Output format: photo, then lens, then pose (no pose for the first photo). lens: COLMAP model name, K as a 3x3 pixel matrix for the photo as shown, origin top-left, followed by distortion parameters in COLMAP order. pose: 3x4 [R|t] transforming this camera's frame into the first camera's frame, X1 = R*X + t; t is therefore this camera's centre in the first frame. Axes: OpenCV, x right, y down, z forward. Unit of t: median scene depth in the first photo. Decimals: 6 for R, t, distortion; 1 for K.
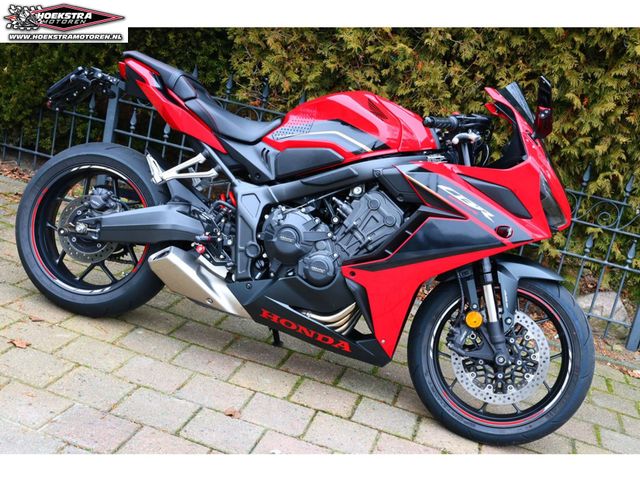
lens RADIAL K [[829.7, 0, 320.0], [0, 829.7, 240.0], [0, 0, 1]] dist [0.003610, 0.001469]
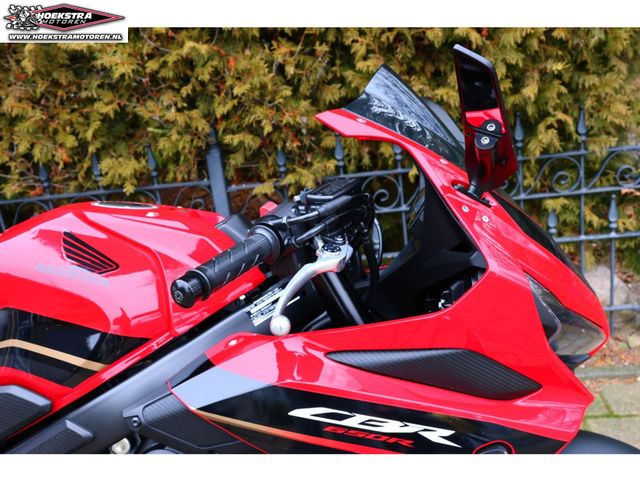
lens RADIAL K [[693.5, 0, 320.0], [0, 693.5, 240.0], [0, 0, 1]] dist [-0.000420, 0.002617]
pose [[0.931911, -0.358606, 0.054252, 0.150686], [0.353522, 0.931557, 0.084996, -0.145158], [-0.081019, -0.060029, 0.994903, 0.627163]]
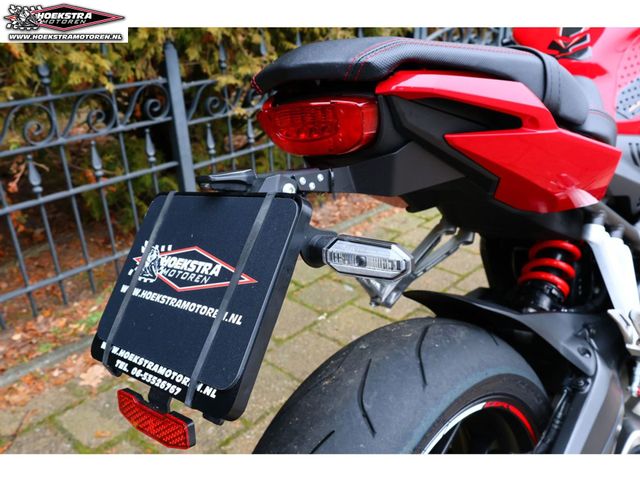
lens RADIAL K [[564.6, 0, 320.0], [0, 564.6, 240.0], [0, 0, 1]] dist [0.007151, 0.000296]
pose [[0.466561, -0.564689, 0.680770, -0.404330], [0.343435, 0.824944, 0.448909, -0.272588], [-0.815091, 0.024356, 0.578820, 0.951766]]
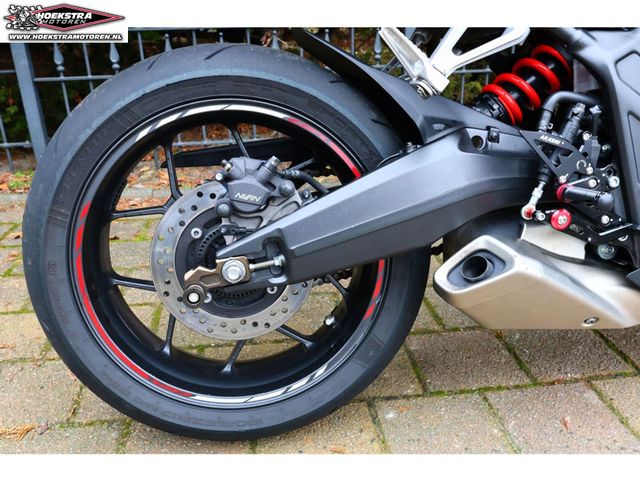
lens RADIAL K [[588.4, 0, 320.0], [0, 588.4, 240.0], [0, 0, 1]] dist [0.002095, -0.000021]
pose [[0.905742, -0.350531, 0.238243, -0.319735], [0.299402, 0.927043, 0.225720, -0.080463], [-0.299983, -0.133113, 0.944611, 0.742576]]
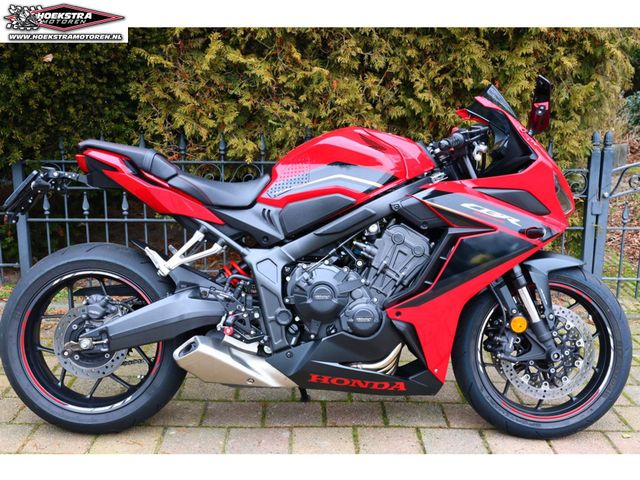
lens RADIAL K [[784.3, 0, 320.0], [0, 784.3, 240.0], [0, 0, 1]] dist [-0.000173, -0.002030]
pose [[0.946123, -0.253680, 0.201239, -0.194146], [0.253173, 0.966995, 0.028695, -0.085353], [-0.201877, 0.023800, 0.979122, 0.111802]]
